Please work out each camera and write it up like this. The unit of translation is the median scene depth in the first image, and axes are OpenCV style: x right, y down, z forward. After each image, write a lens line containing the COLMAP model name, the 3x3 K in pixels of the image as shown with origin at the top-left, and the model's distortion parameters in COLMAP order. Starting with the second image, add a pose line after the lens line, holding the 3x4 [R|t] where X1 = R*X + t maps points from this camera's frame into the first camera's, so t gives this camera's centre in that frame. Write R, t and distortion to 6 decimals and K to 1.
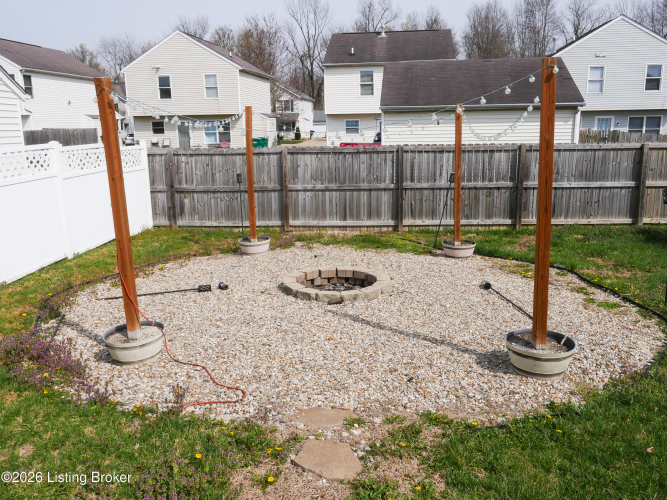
lens RADIAL K [[568.6, 0, 333.5], [0, 568.6, 250.0], [0, 0, 1]] dist [-0.000040, -0.011339]
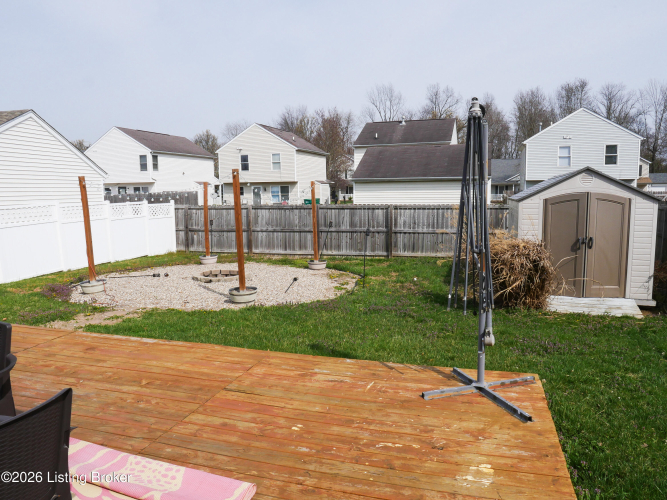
lens RADIAL K [[481.7, 0, 334.0], [0, 481.7, 251.2], [0, 0, 1]] dist [-0.051384, 0.014344]
pose [[0.984171, 0.027075, -0.175141, 0.392418], [-0.041909, 0.995787, -0.081557, 0.055253], [0.172195, 0.087606, 0.981159, -0.308968]]
